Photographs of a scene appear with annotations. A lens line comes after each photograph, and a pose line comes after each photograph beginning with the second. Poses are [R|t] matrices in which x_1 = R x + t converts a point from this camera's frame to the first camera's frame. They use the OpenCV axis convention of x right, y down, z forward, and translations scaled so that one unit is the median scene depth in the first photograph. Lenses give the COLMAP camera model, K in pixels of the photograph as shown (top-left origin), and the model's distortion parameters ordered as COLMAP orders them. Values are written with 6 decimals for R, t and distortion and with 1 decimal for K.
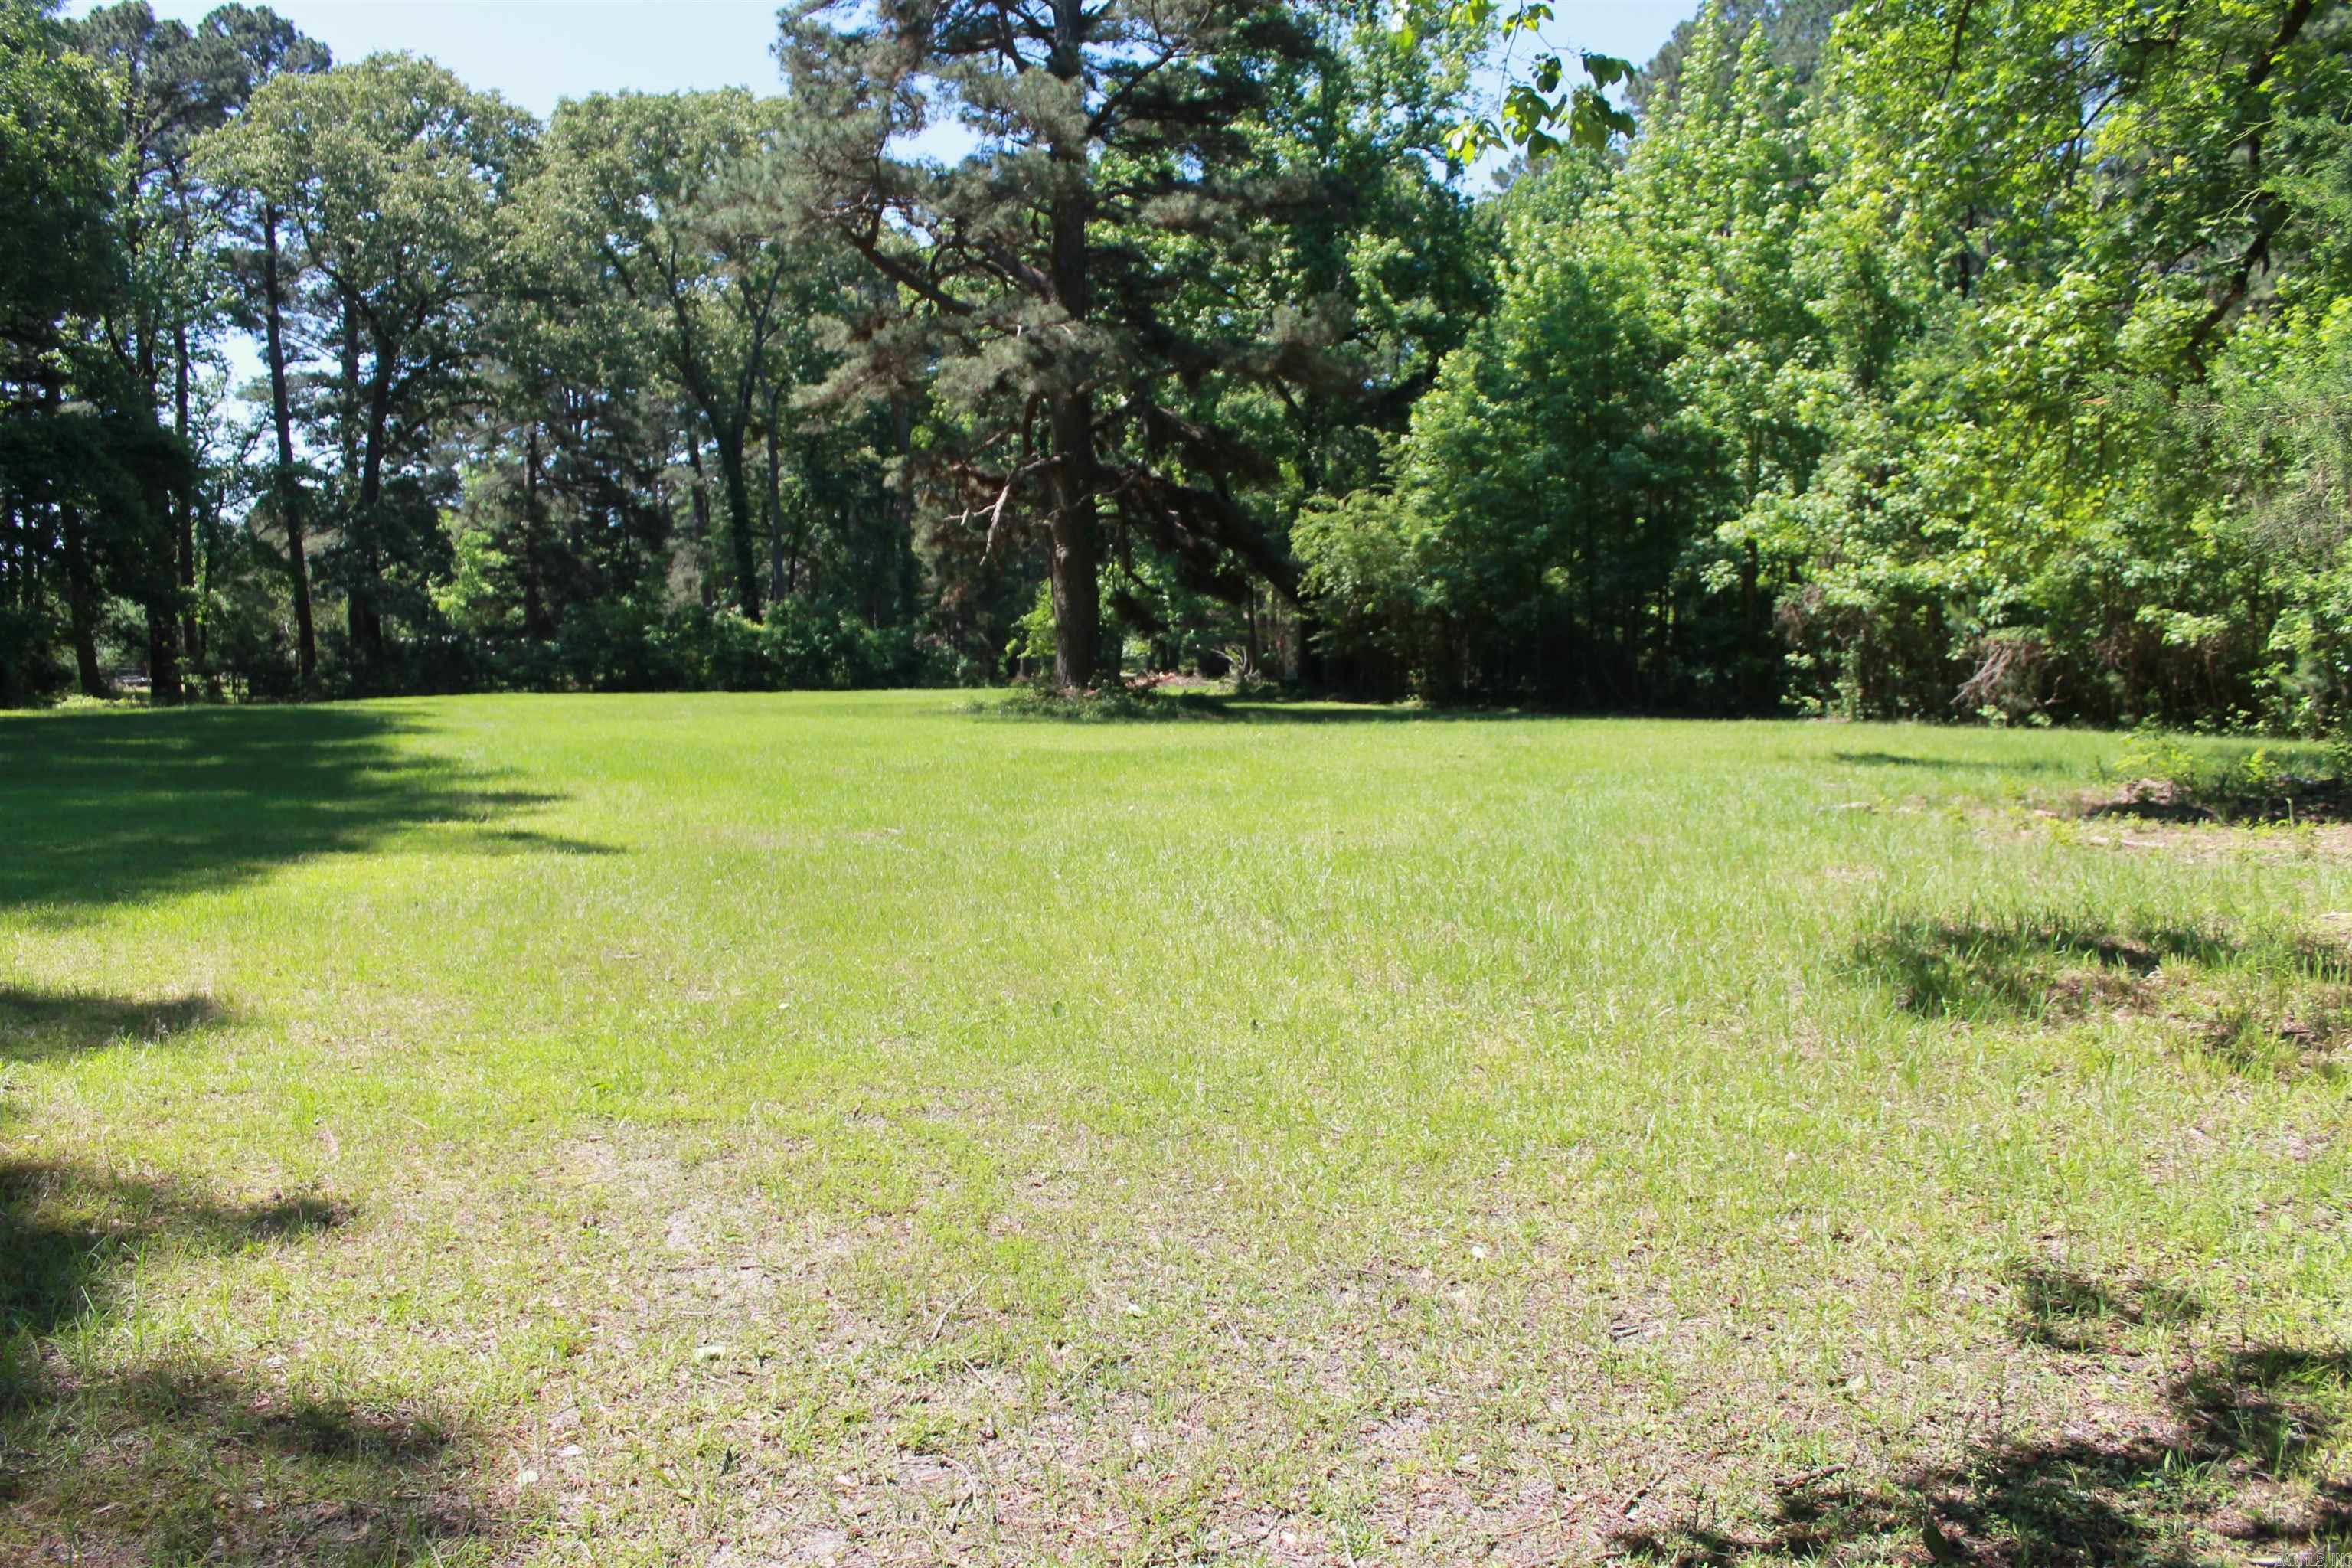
lens RADIAL K [[1955.0, 0, 1164.2], [0, 1955.0, 802.7], [0, 0, 1]] dist [-0.174438, 0.148100]
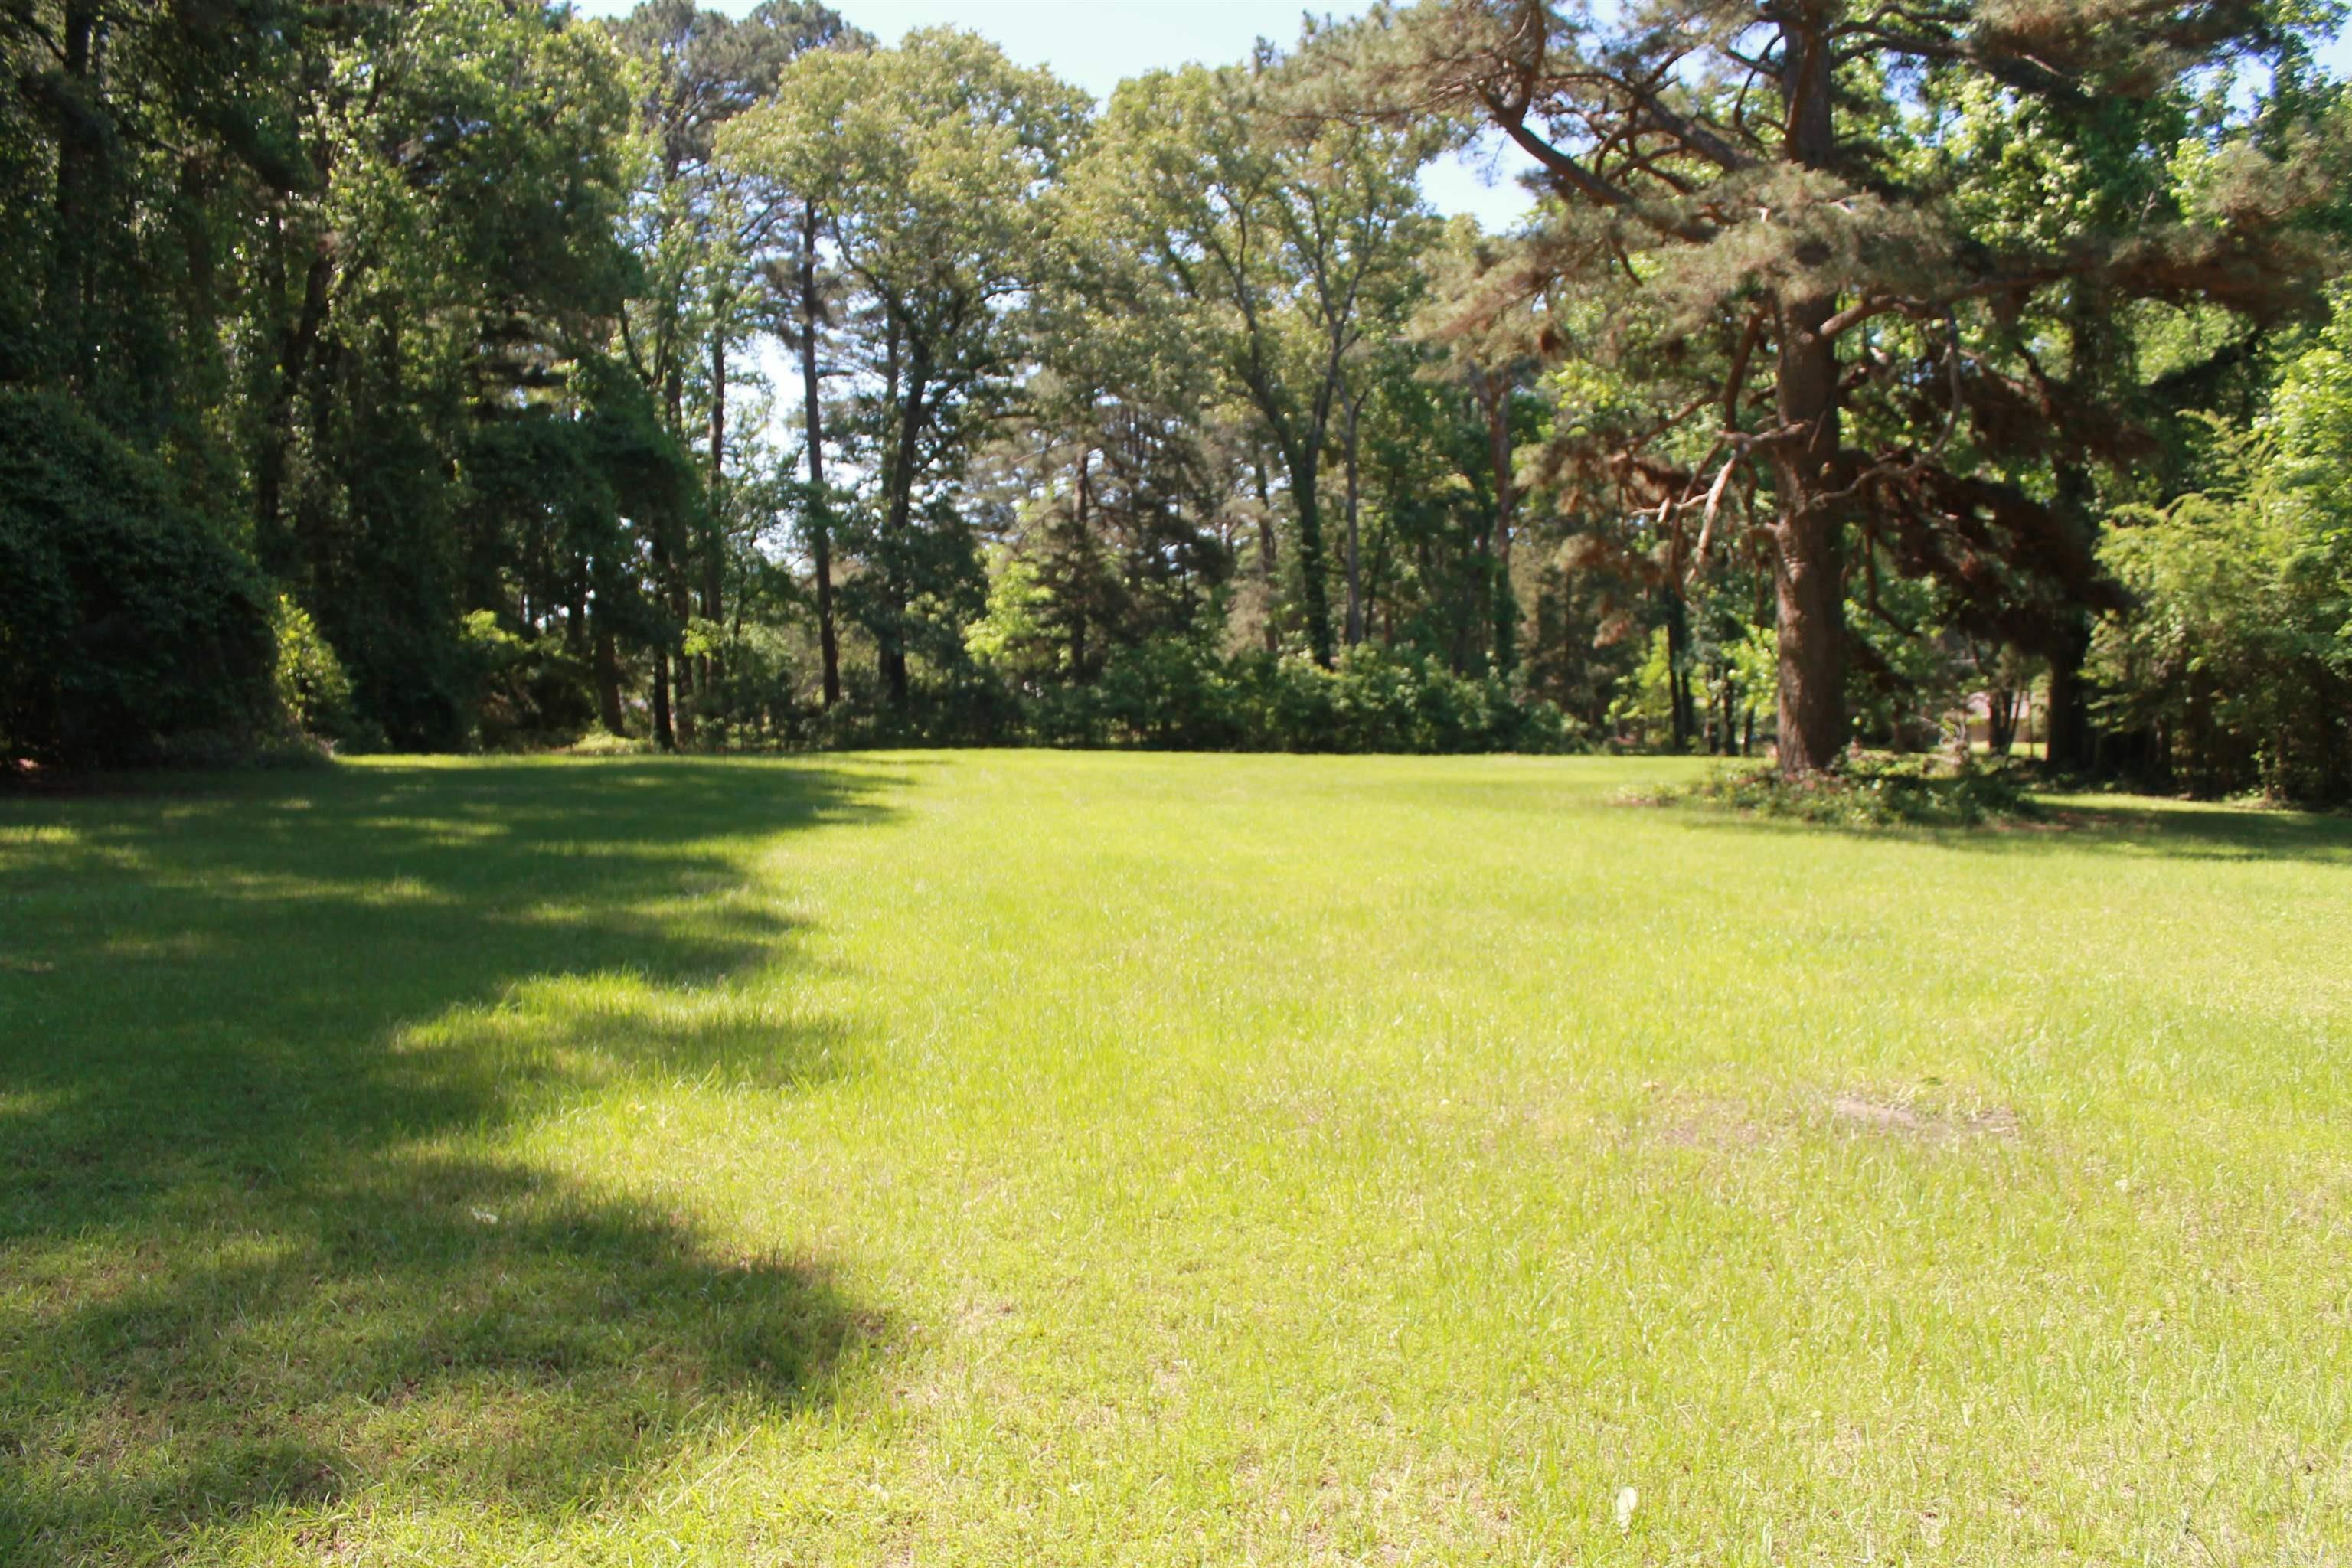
lens RADIAL K [[1955.0, 0, 1164.2], [0, 1955.0, 802.7], [0, 0, 1]] dist [-0.174438, 0.148100]
pose [[0.959362, 0.031704, -0.280392, -0.035754], [-0.040268, 0.998880, -0.024833, -0.010177], [0.279290, 0.035115, 0.959564, 0.151810]]
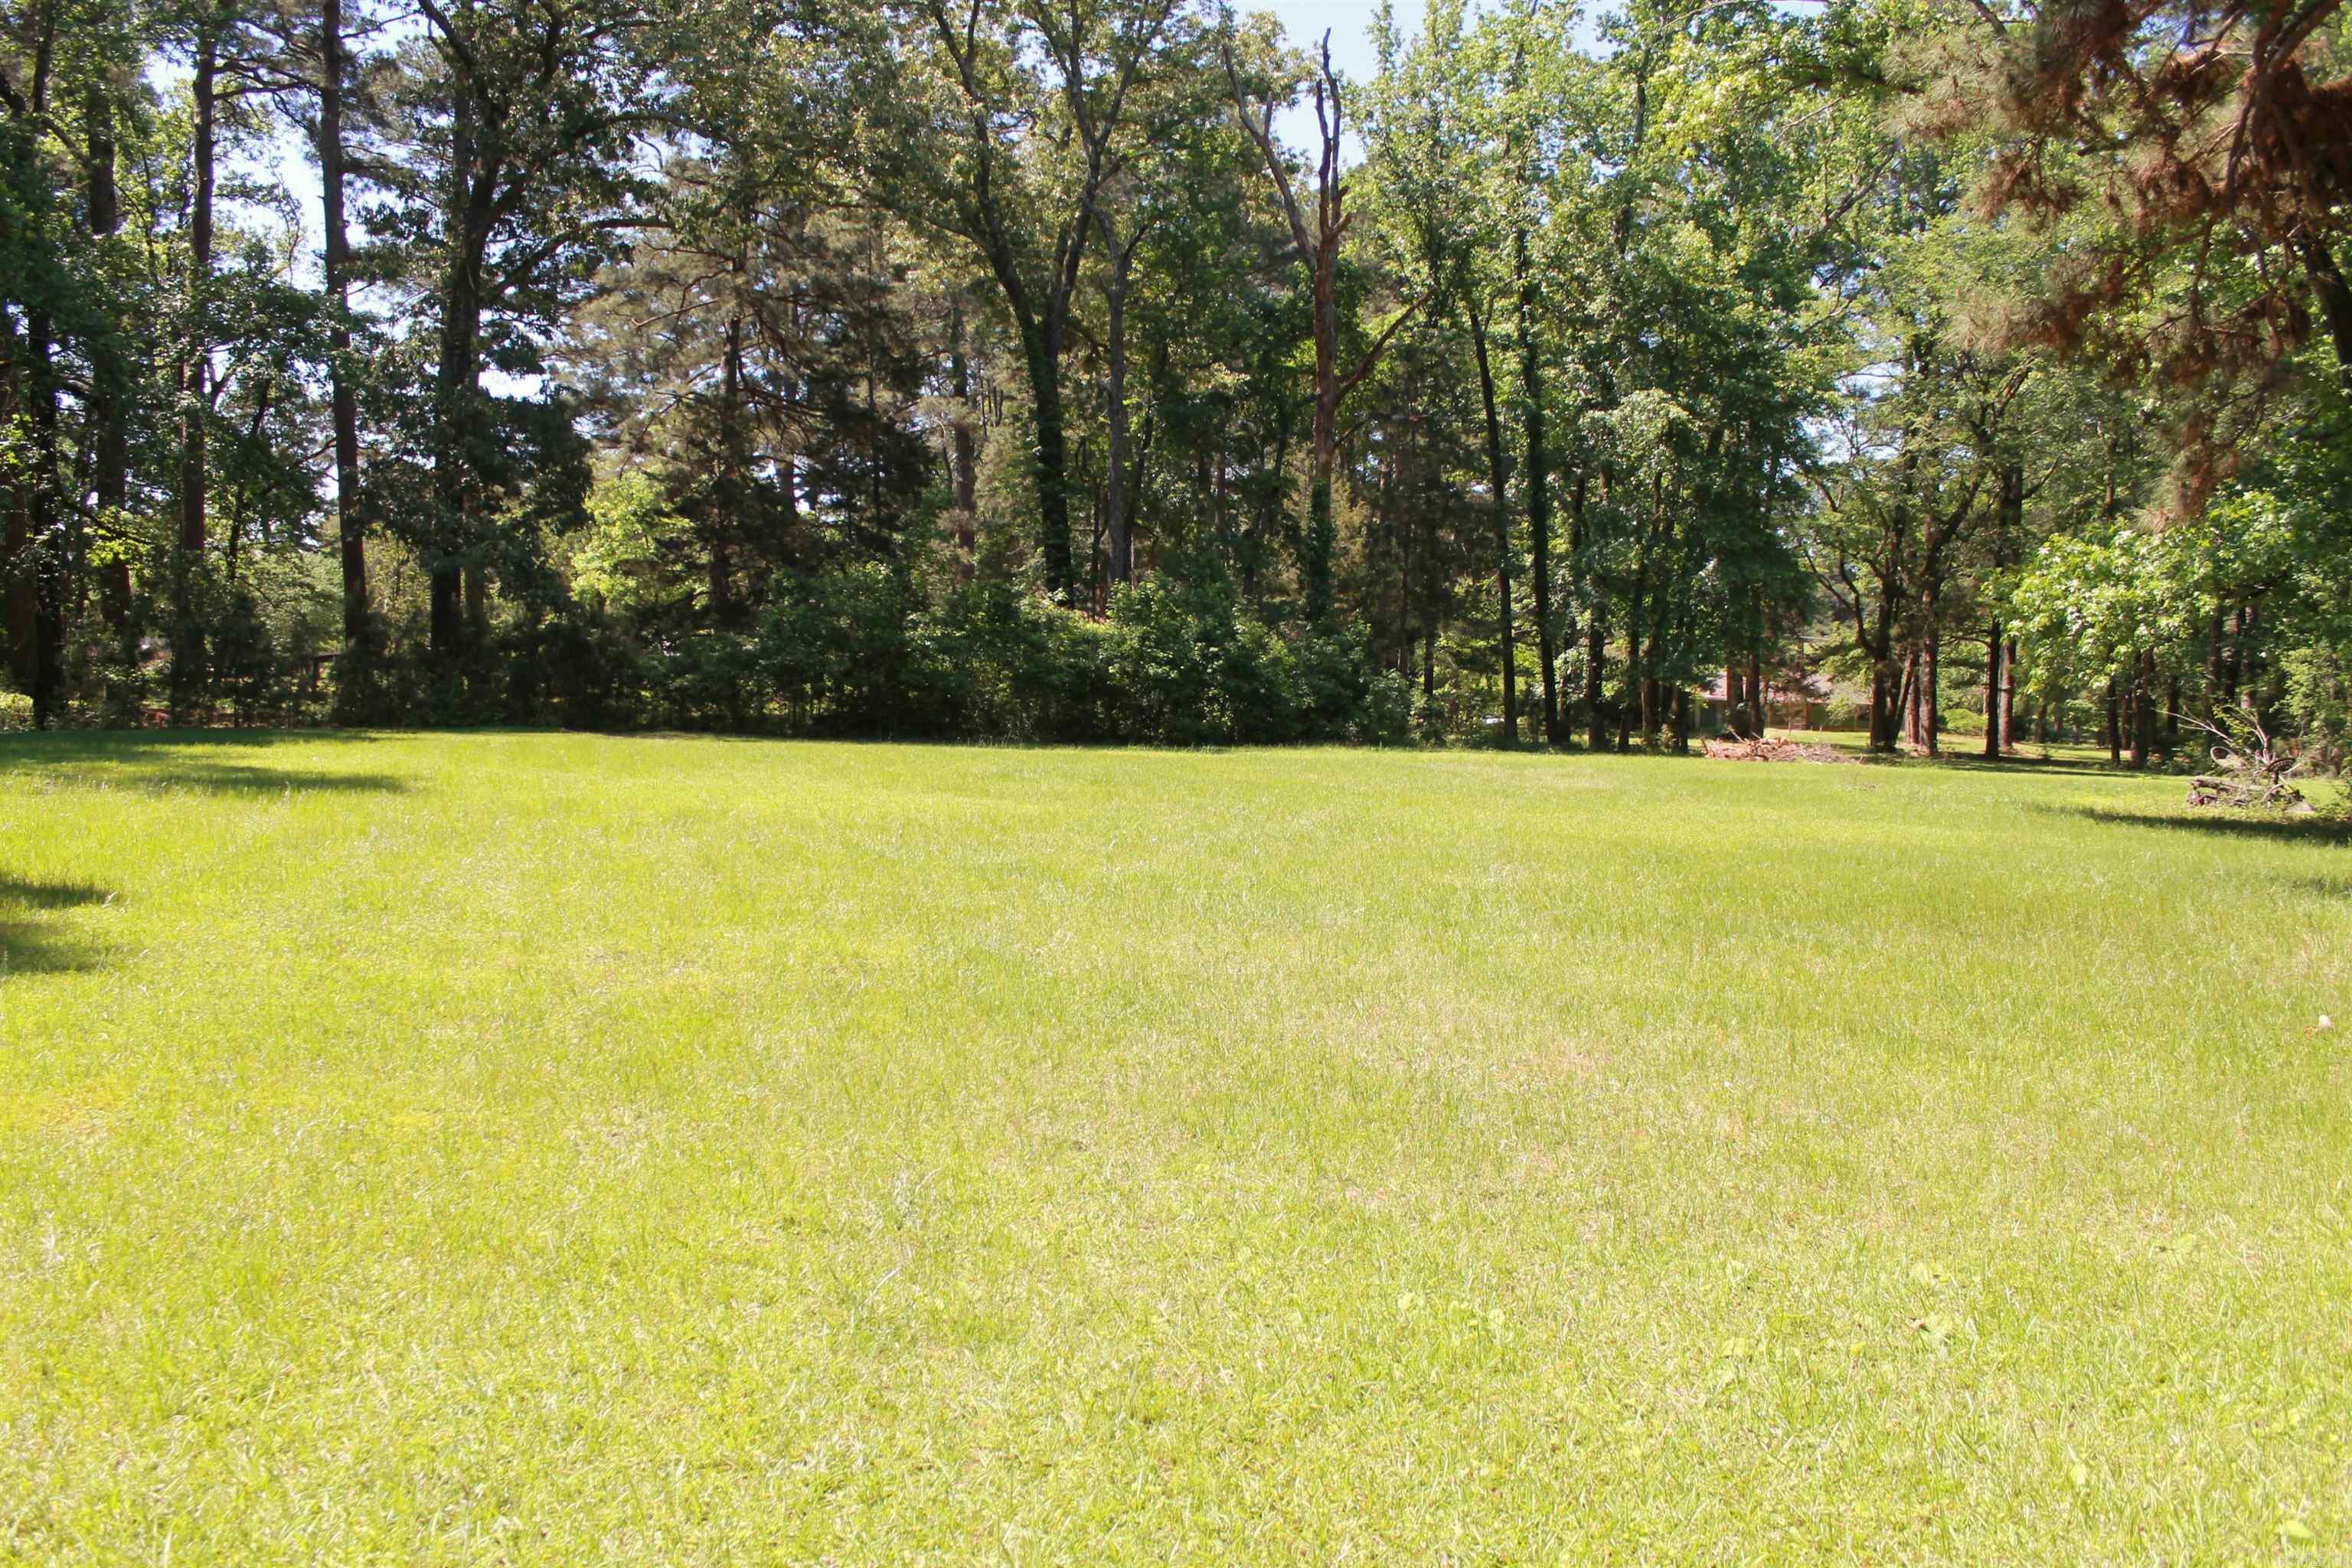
lens RADIAL K [[1955.0, 0, 1164.2], [0, 1955.0, 802.7], [0, 0, 1]] dist [-0.174438, 0.148100]
pose [[0.994083, 0.047739, -0.097573, -0.121614], [-0.049172, 0.998714, -0.012332, -0.029405], [0.096859, 0.017057, 0.995152, 0.393875]]
